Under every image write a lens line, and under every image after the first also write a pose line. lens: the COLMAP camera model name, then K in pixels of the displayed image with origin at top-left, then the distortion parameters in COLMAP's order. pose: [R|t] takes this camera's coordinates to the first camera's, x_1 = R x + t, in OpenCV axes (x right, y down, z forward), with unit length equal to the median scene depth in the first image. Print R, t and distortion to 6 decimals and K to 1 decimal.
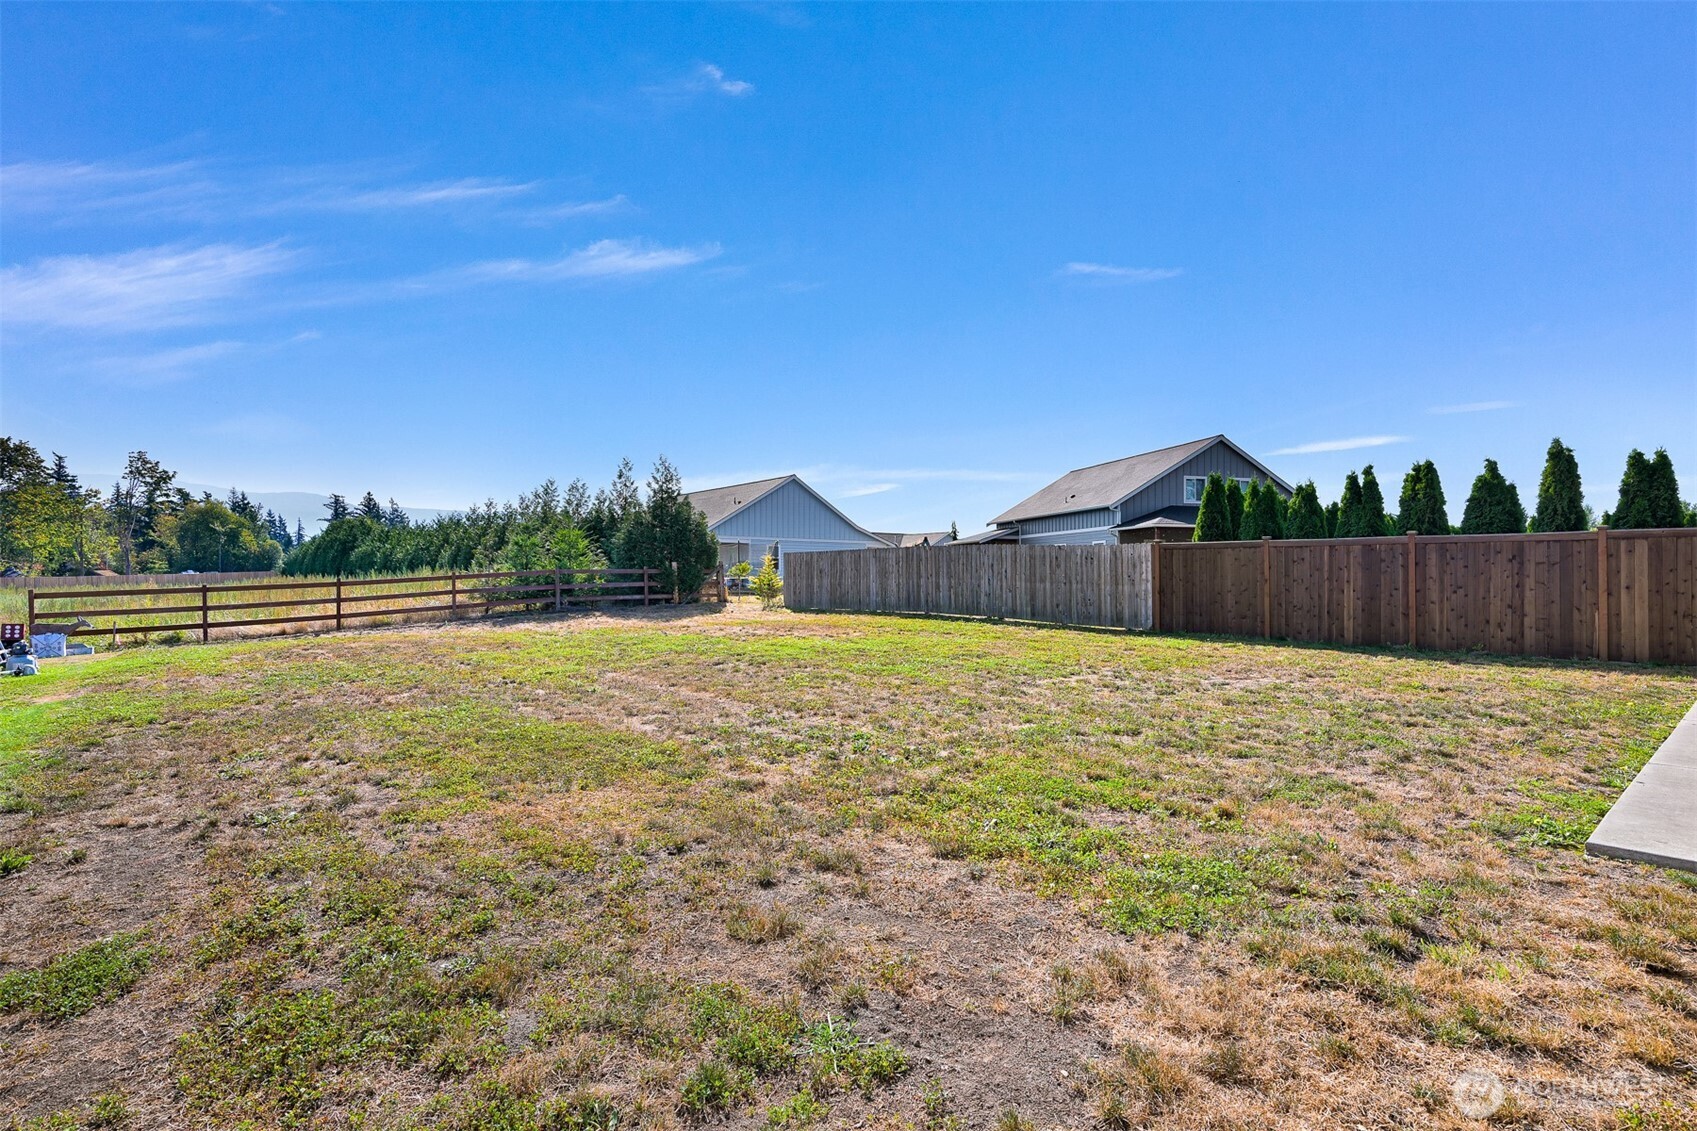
lens RADIAL K [[829.7, 0, 845.8], [0, 829.7, 567.8], [0, 0, 1]] dist [0.000245, -0.000228]
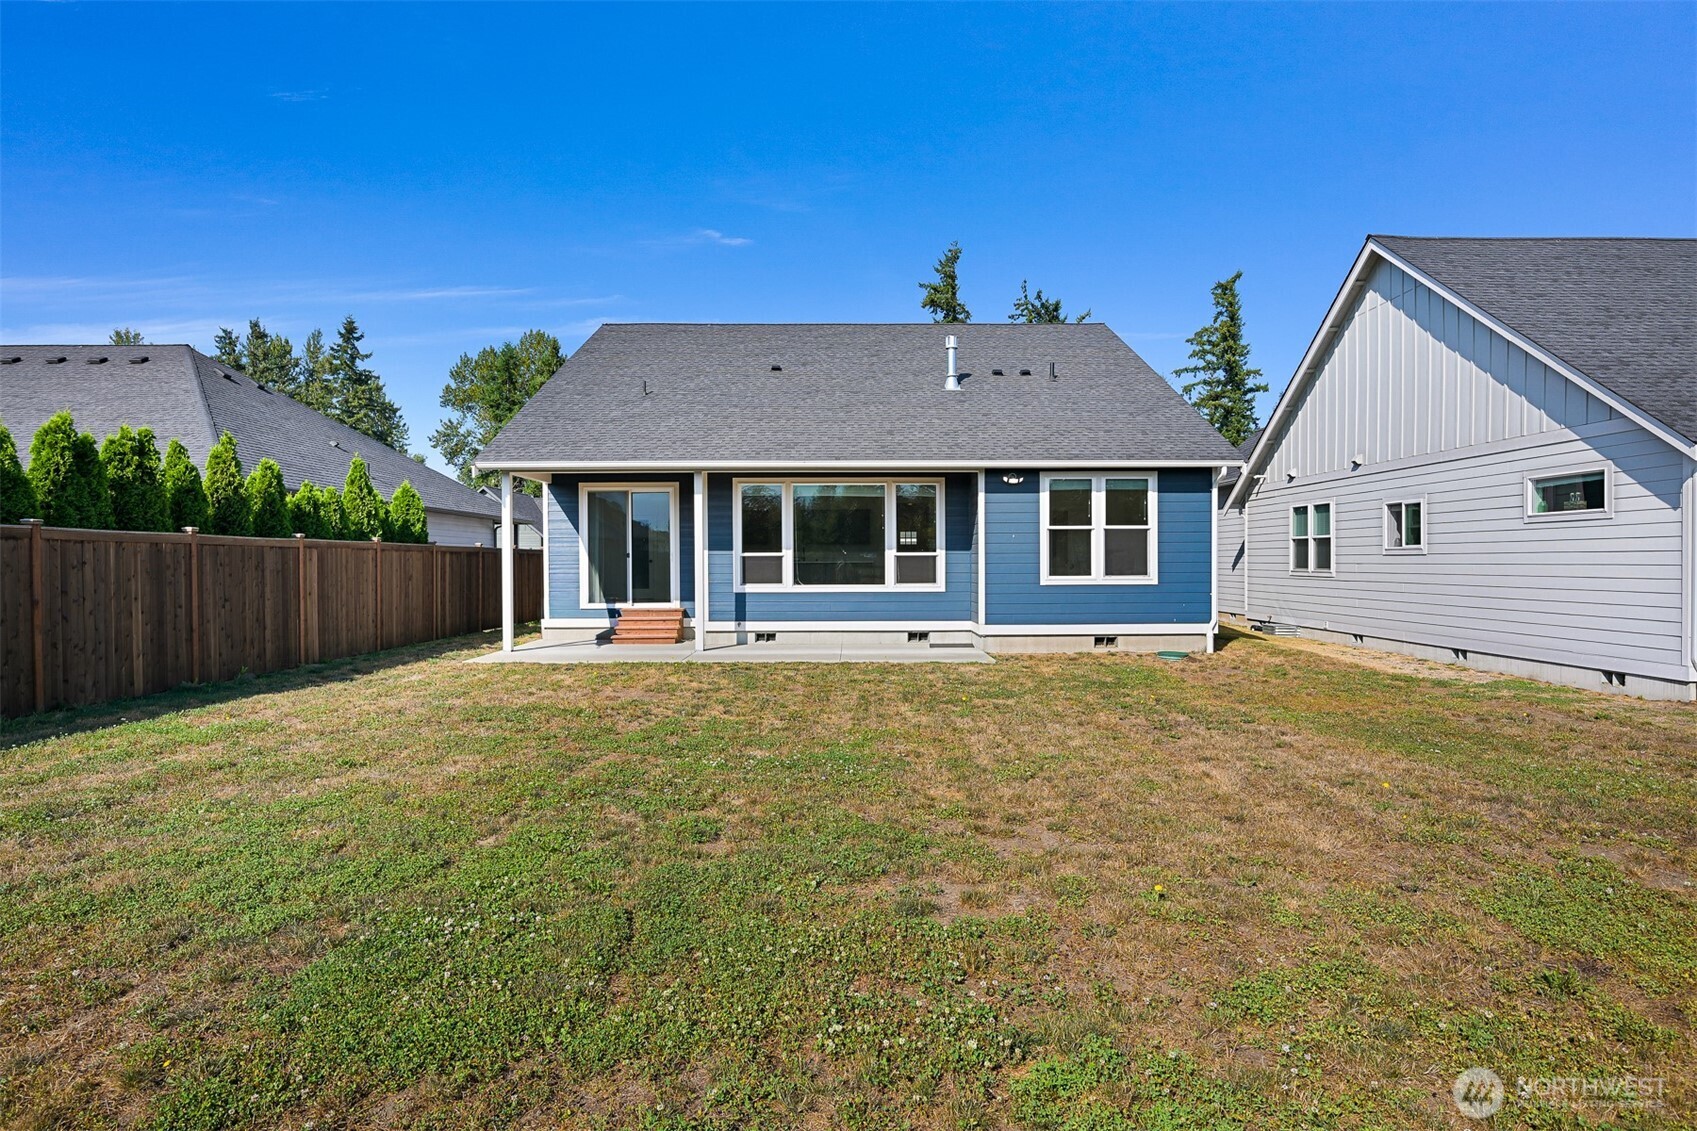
lens RADIAL K [[961.0, 0, 847.4], [0, 961.0, 563.2], [0, 0, 1]] dist [-0.003229, -0.000308]
pose [[-0.764237, -0.000033, 0.644936, -0.338031], [-0.003695, 0.999984, -0.004327, -0.010985], [-0.644925, -0.005689, -0.764225, 1.368806]]
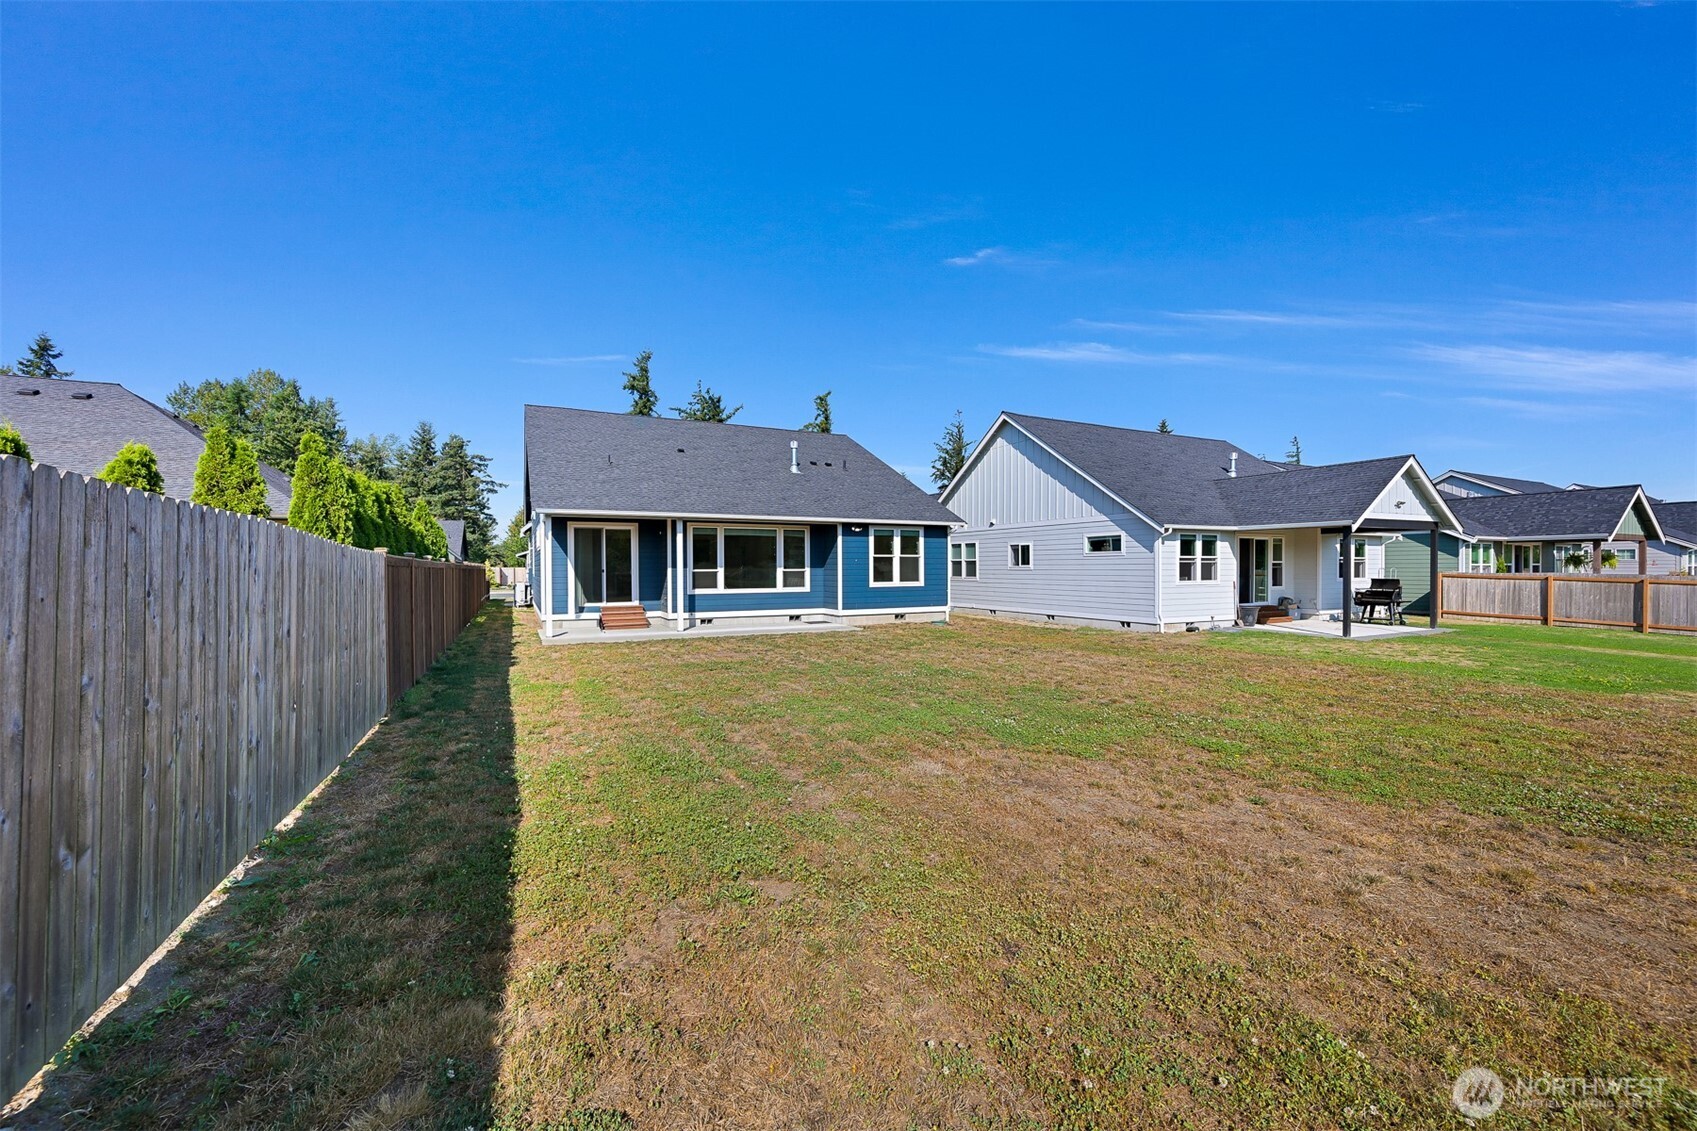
lens RADIAL K [[666.2, 0, 843.3], [0, 666.2, 569.5], [0, 0, 1]] dist [-0.002394, -0.000199]
pose [[-0.968312, 0.001941, 0.249738, -0.047491], [0.000360, 0.999980, -0.006374, -0.021494], [-0.249745, -0.006082, -0.968293, 1.817506]]
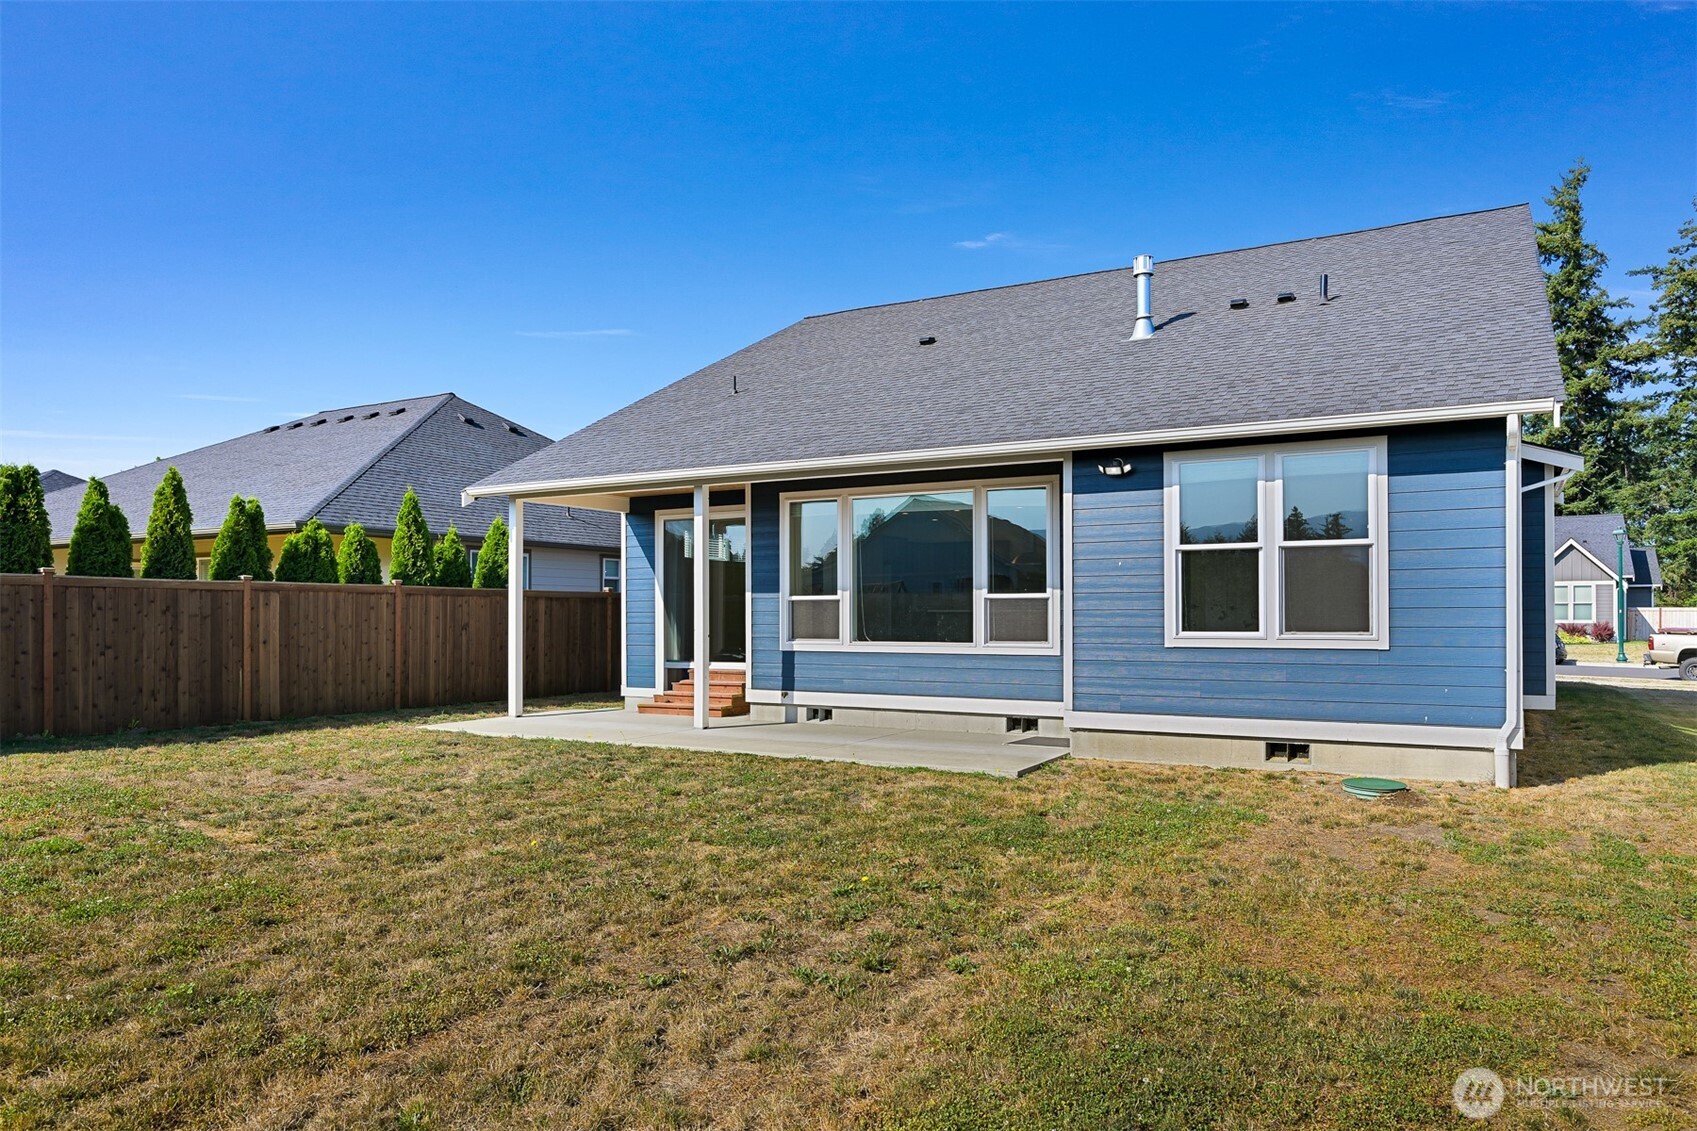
lens RADIAL K [[1106.9, 0, 849.9], [0, 1106.9, 604.2], [0, 0, 1]] dist [-0.005318, 0.000437]
pose [[-0.339991, 0.009802, 0.940378, -0.432723], [-0.008961, 0.999867, -0.013662, -0.007588], [-0.940386, -0.013071, -0.339858, 0.734802]]
